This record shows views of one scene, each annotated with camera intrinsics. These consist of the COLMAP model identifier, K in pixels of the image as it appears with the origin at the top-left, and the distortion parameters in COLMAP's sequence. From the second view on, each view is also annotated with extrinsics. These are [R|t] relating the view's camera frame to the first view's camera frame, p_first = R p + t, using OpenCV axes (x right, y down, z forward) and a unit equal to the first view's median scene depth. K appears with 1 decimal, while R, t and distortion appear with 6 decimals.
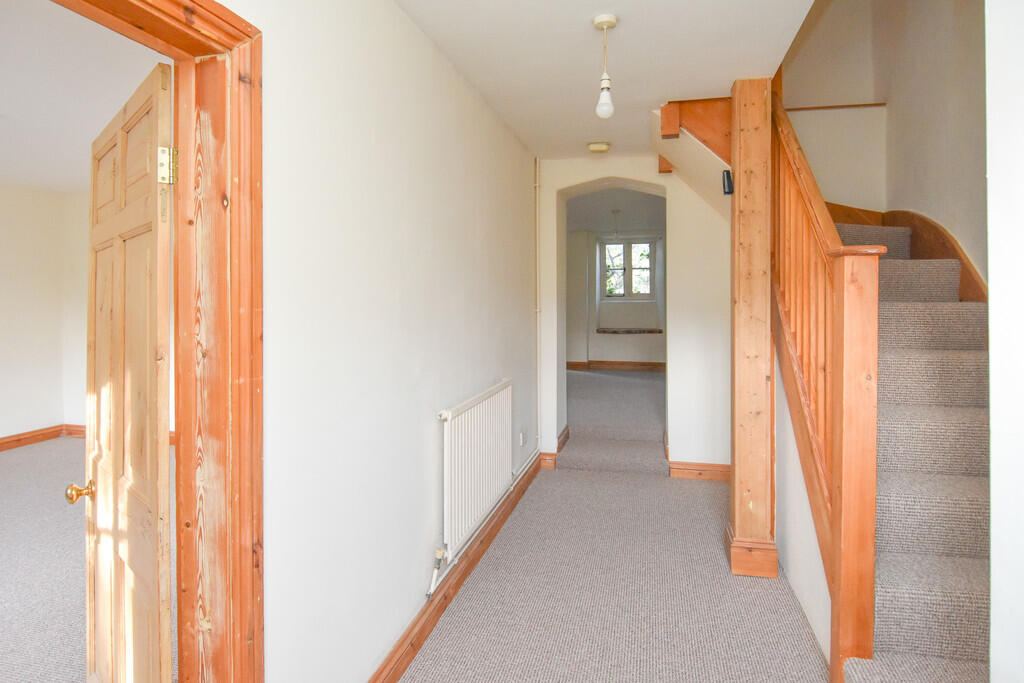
lens RADIAL K [[566.2, 0, 513.8], [0, 566.2, 296.8], [0, 0, 1]] dist [-0.002945, -0.001070]
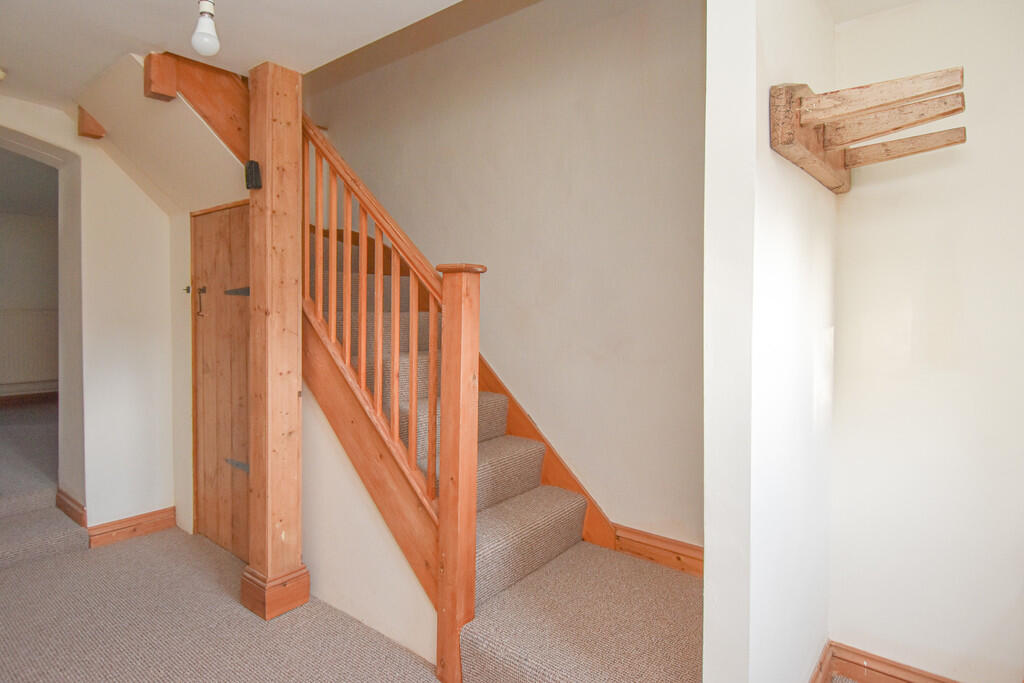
lens RADIAL K [[577.3, 0, 511.7], [0, 577.3, 312.8], [0, 0, 1]] dist [0.001306, -0.000273]
pose [[0.426006, -0.008452, 0.904681, -0.263939], [-0.003287, 0.999935, 0.010889, -0.002431], [-0.904714, -0.007613, 0.425951, 0.271968]]
